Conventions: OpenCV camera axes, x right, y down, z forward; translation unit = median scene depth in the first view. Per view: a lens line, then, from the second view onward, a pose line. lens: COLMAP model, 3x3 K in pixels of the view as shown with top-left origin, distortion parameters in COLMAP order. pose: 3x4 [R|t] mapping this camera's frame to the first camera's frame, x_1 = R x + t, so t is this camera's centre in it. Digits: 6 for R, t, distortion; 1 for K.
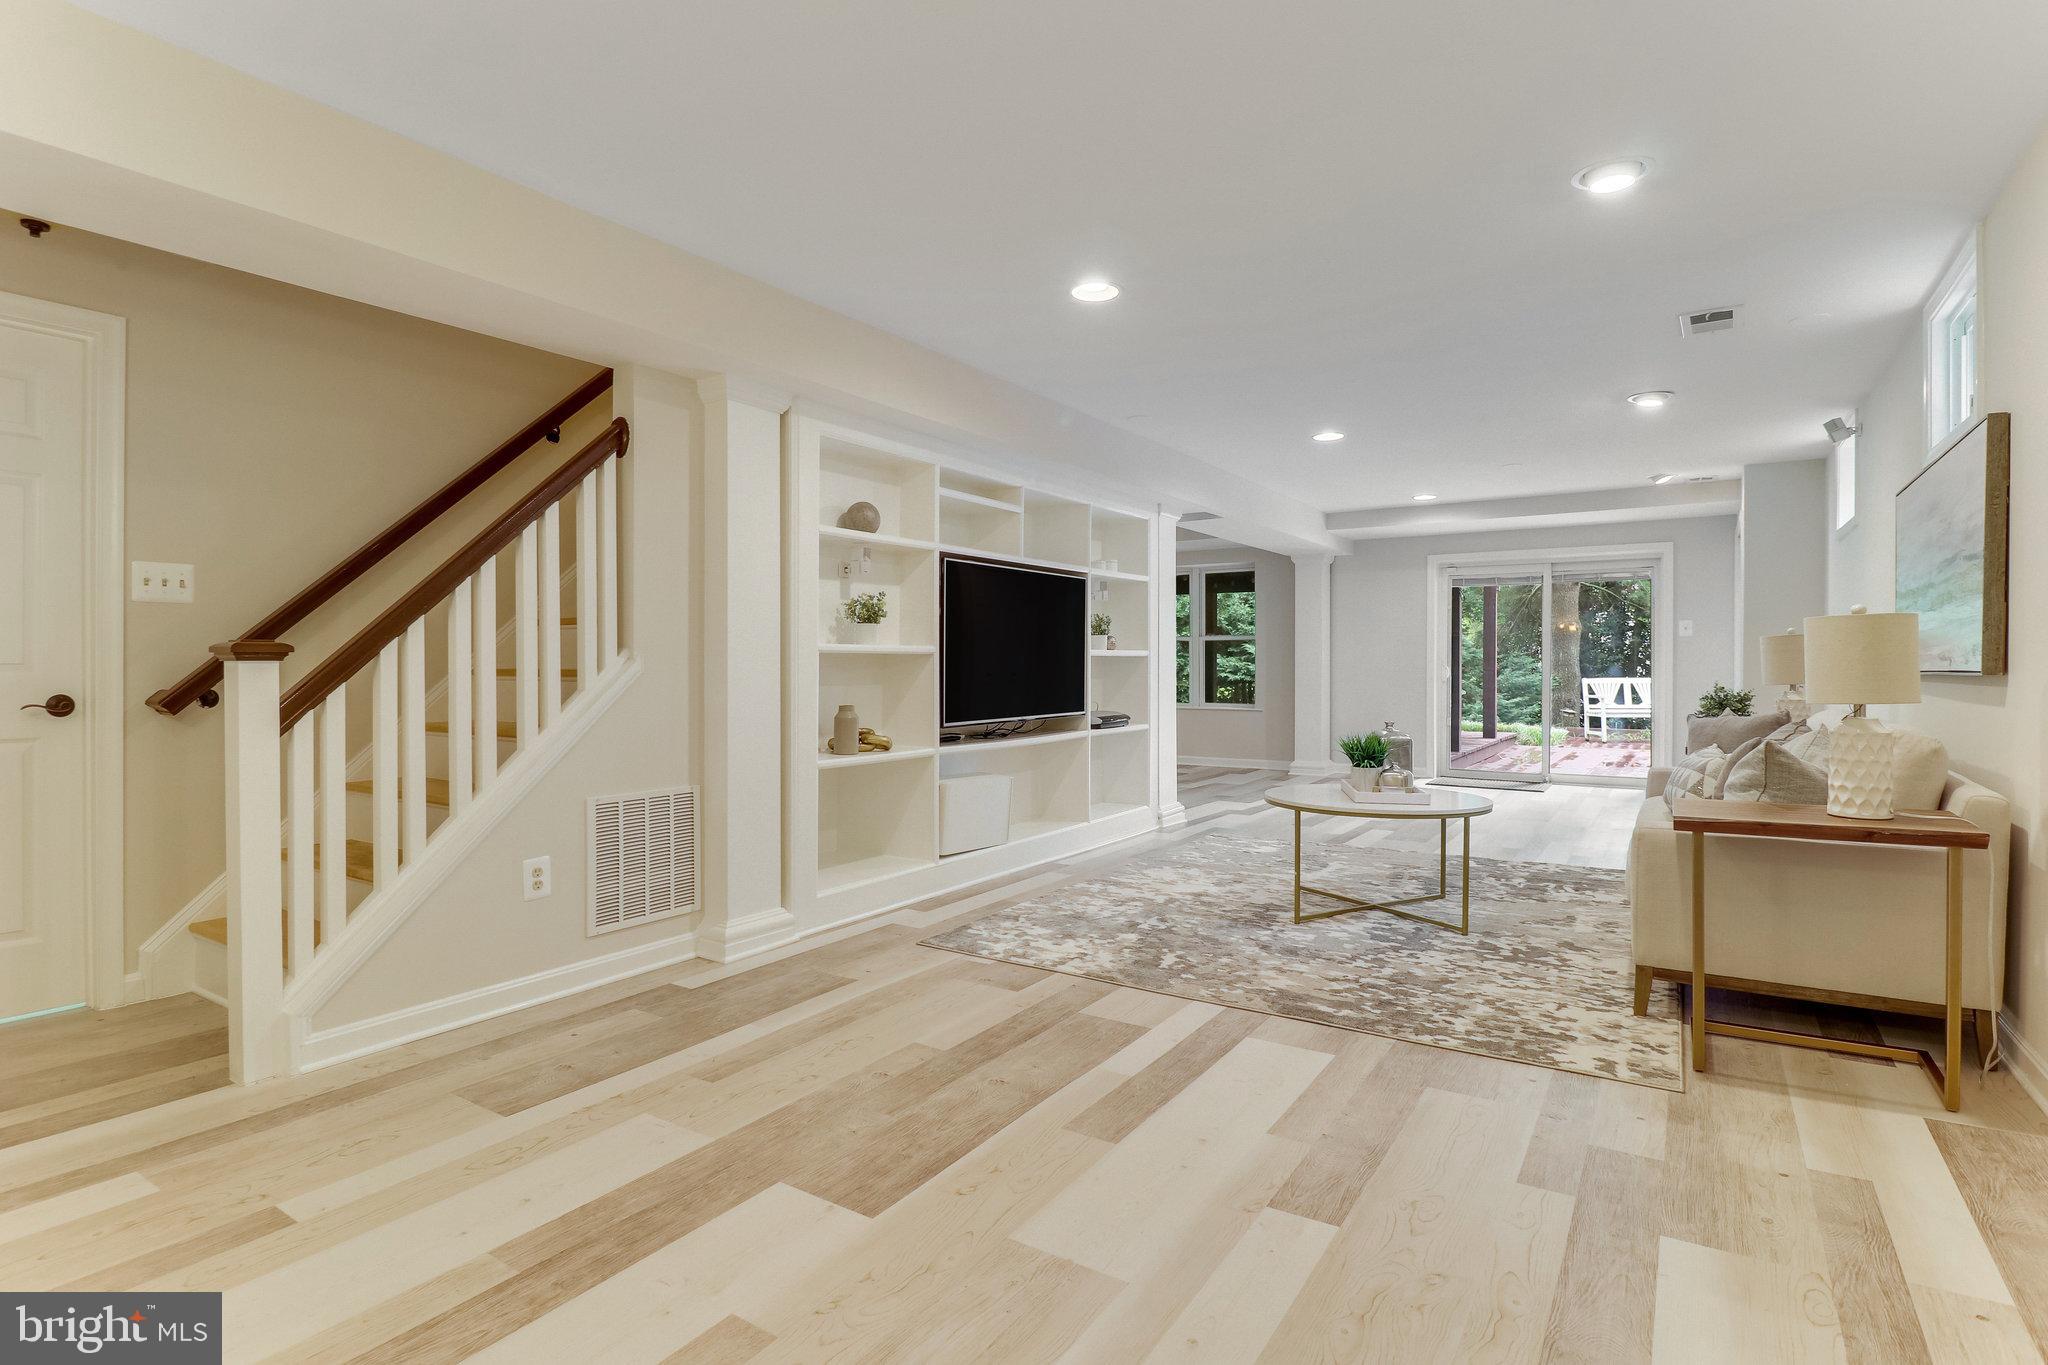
lens RADIAL K [[1037.2, 0, 1020.3], [0, 1037.2, 672.8], [0, 0, 1]] dist [0.006085, -0.001502]
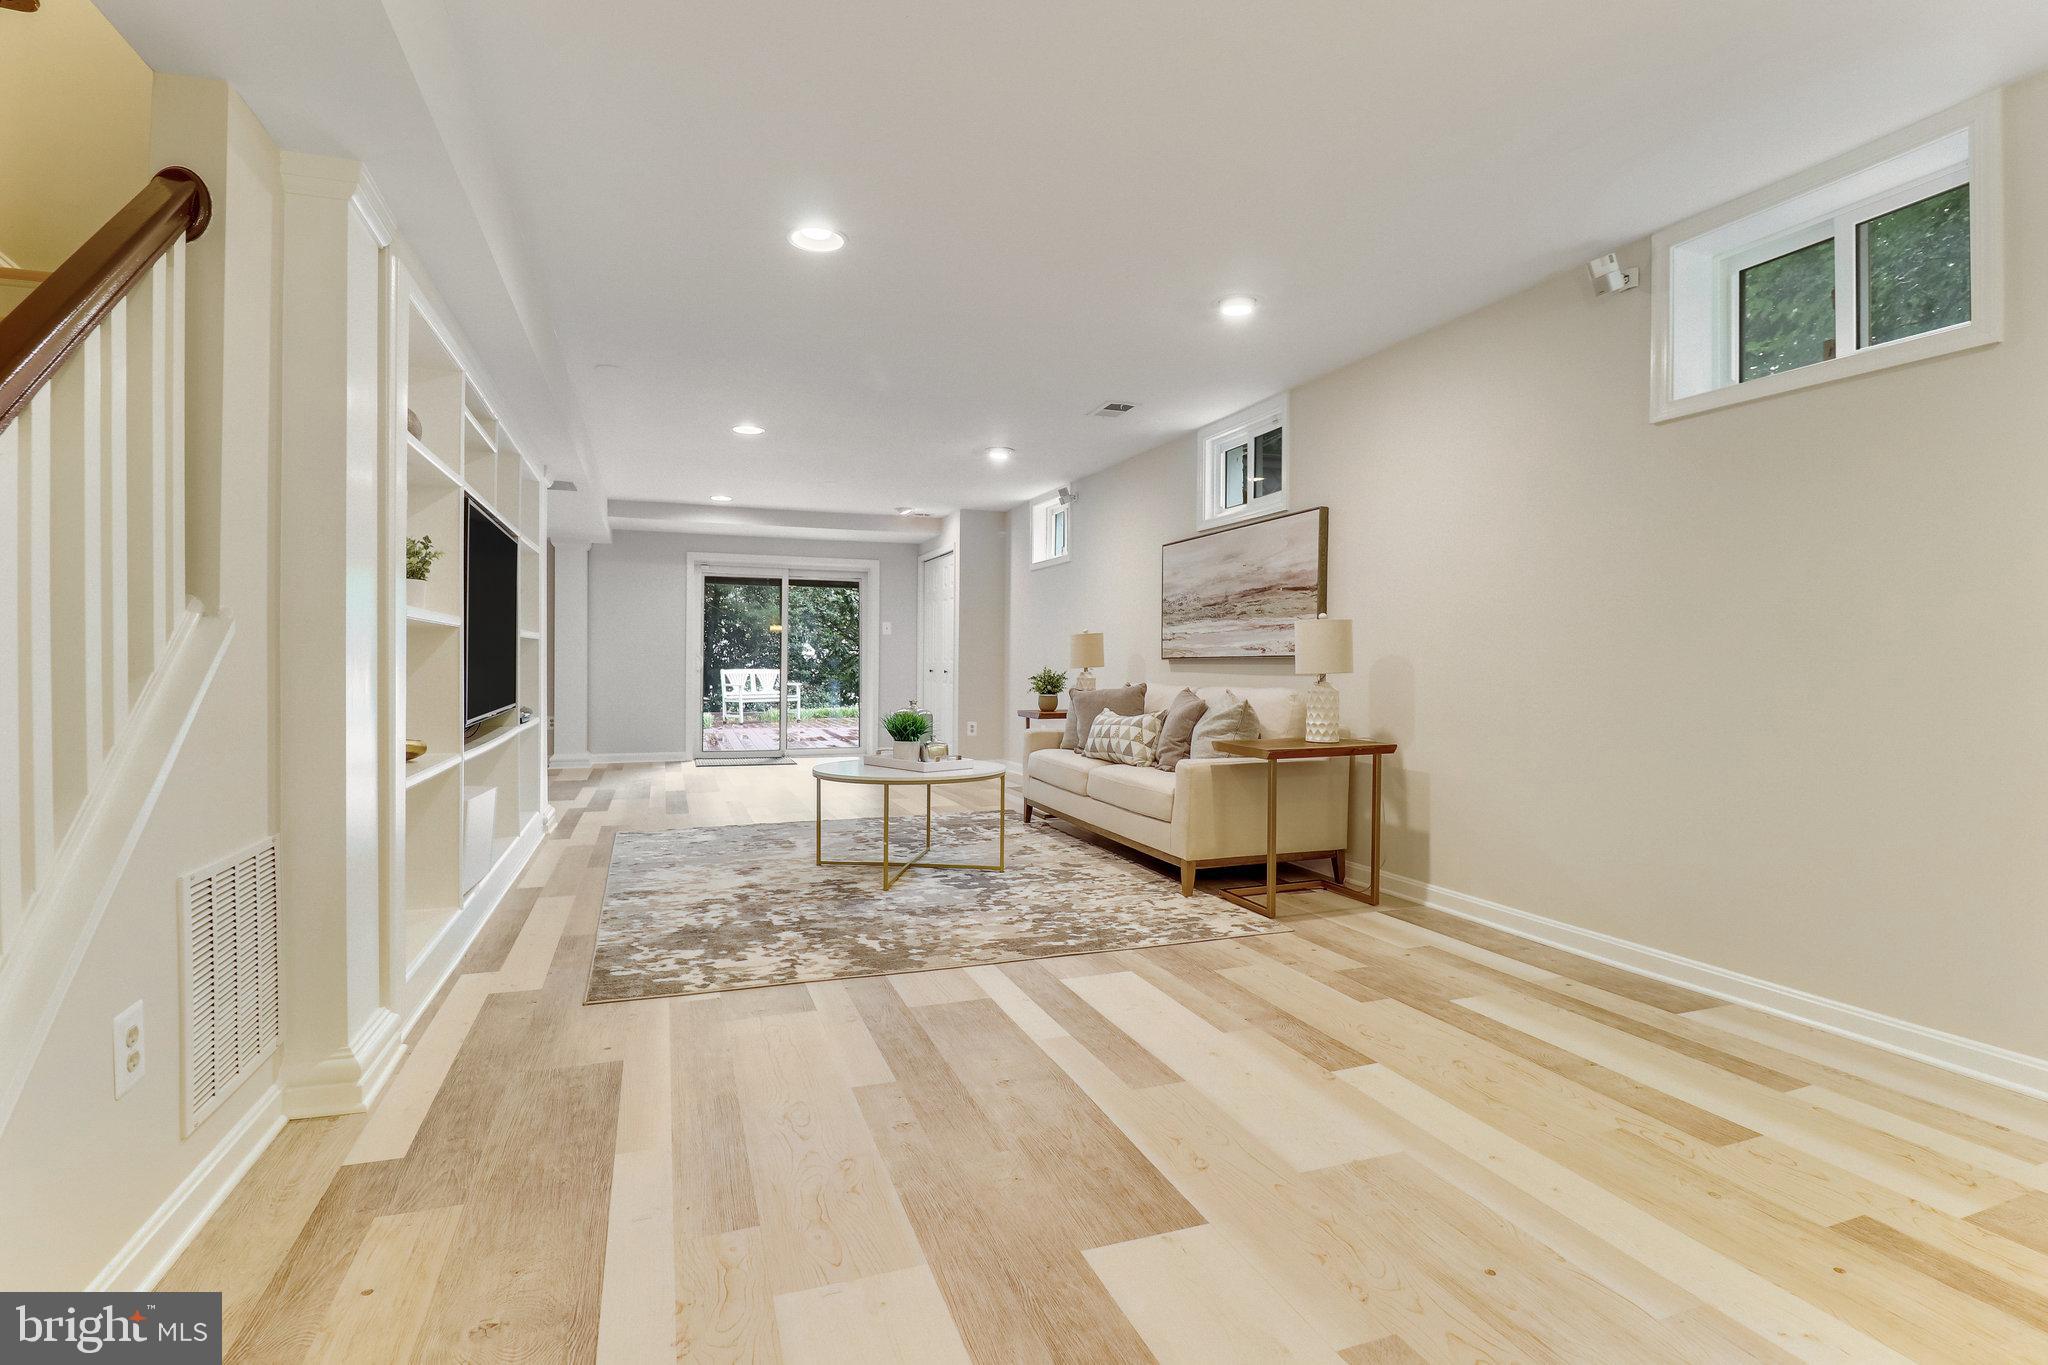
lens RADIAL K [[970.7, 0, 1018.3], [0, 970.7, 676.8], [0, 0, 1]] dist [0.001843, -0.001673]
pose [[0.593063, -0.007398, 0.805122, -0.572638], [0.000513, 0.999961, 0.008810, 0.016983], [-0.805156, -0.004811, 0.593044, 0.379423]]
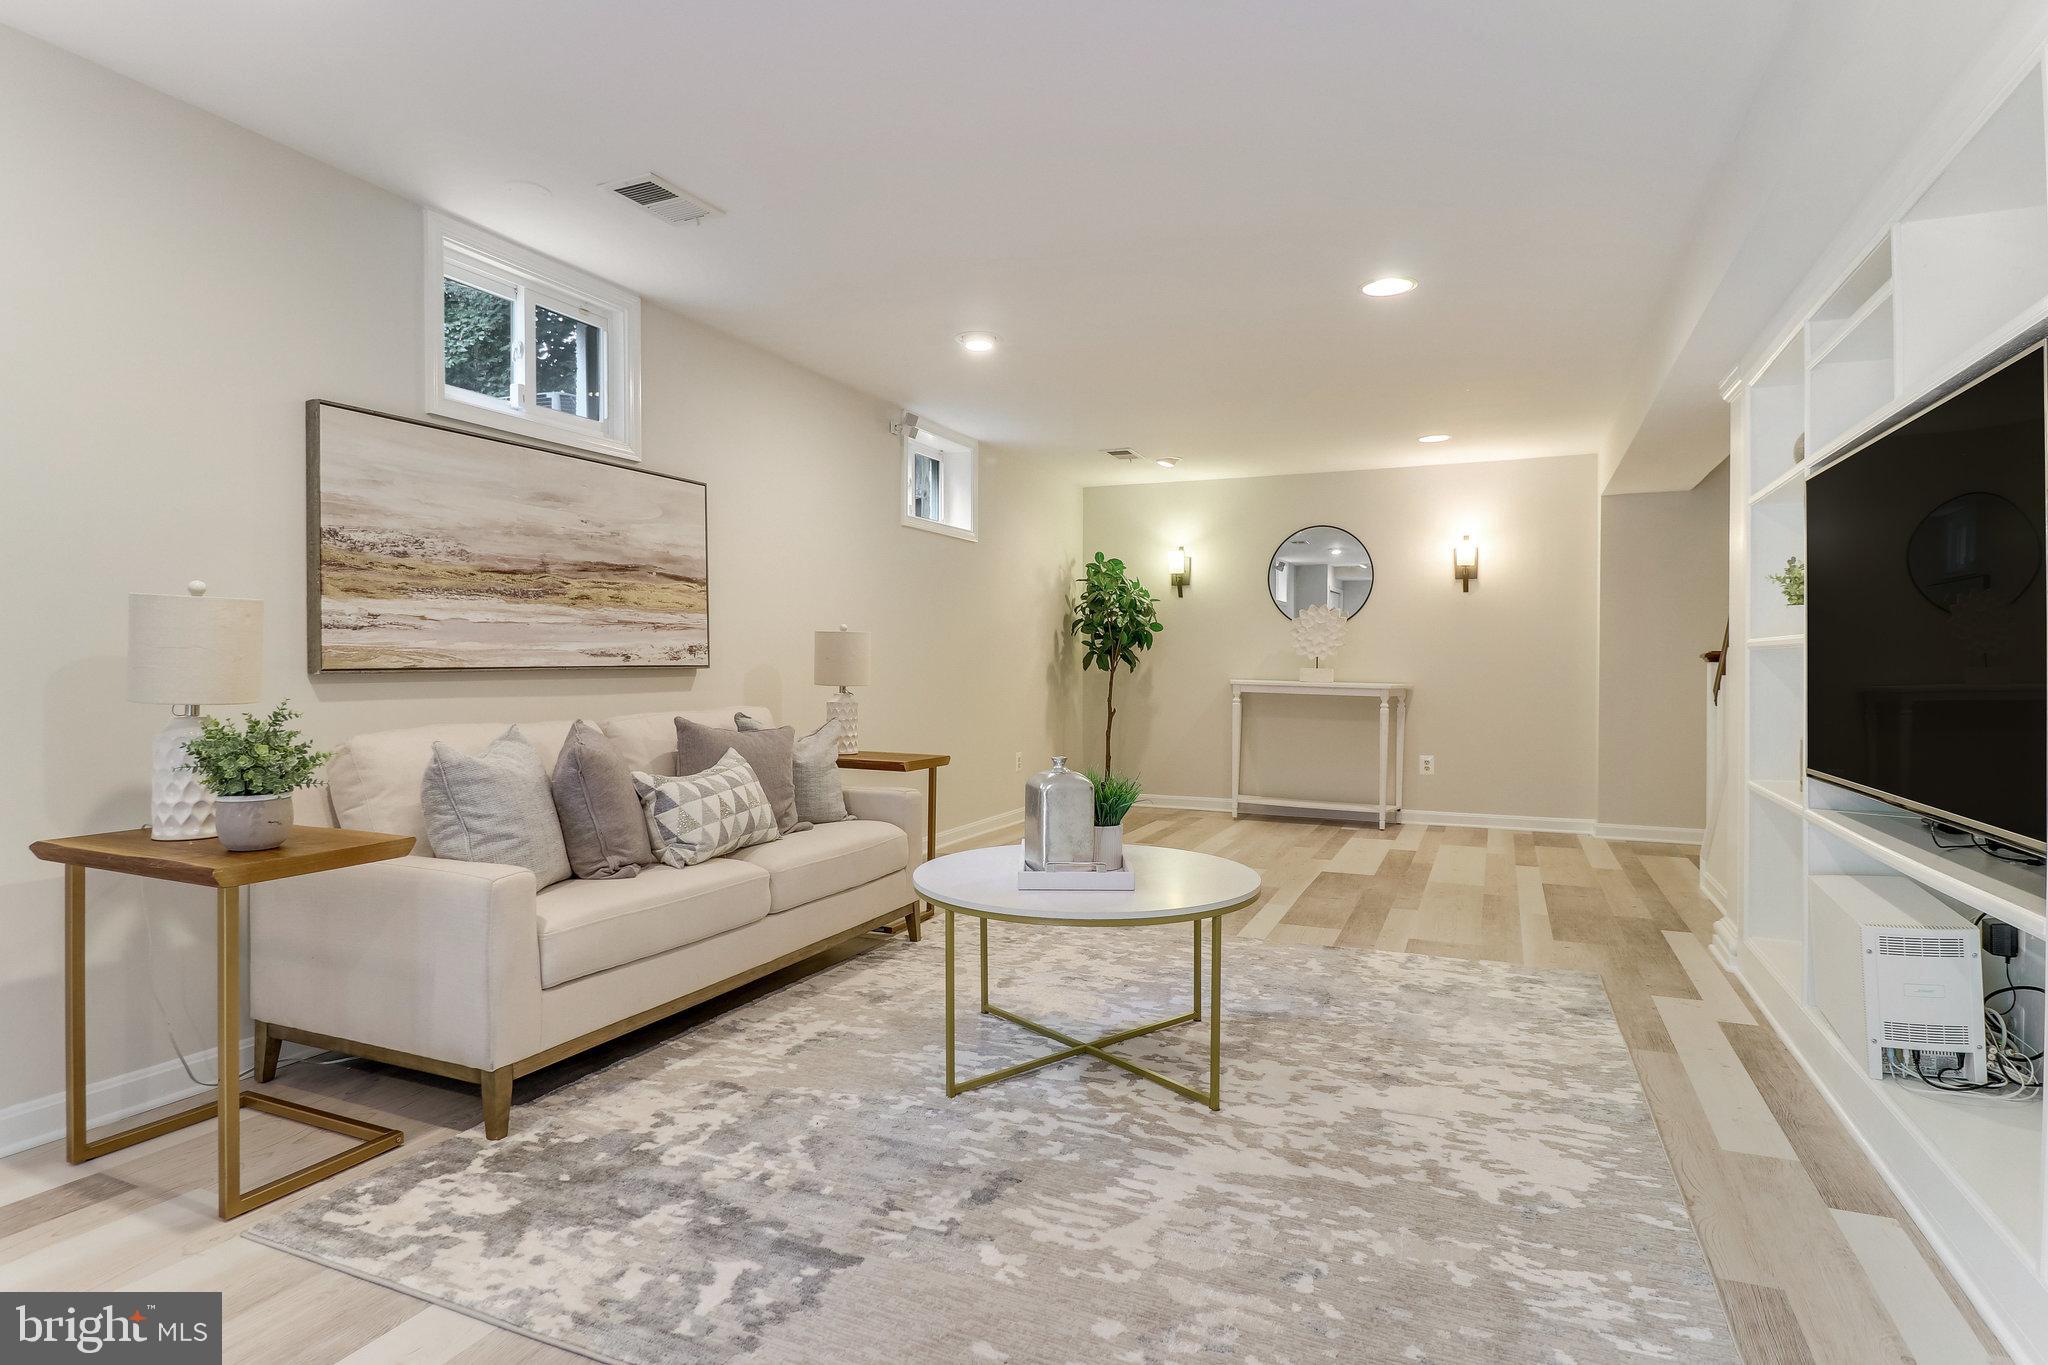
lens RADIAL K [[1097.8, 0, 1014.9], [0, 1097.8, 671.6], [0, 0, 1]] dist [-0.005946, -0.001858]
pose [[-0.987192, -0.000872, -0.159536, 0.649882], [-0.003518, 0.999861, 0.016302, -0.016048], [0.159500, 0.016655, -0.987057, 2.185082]]
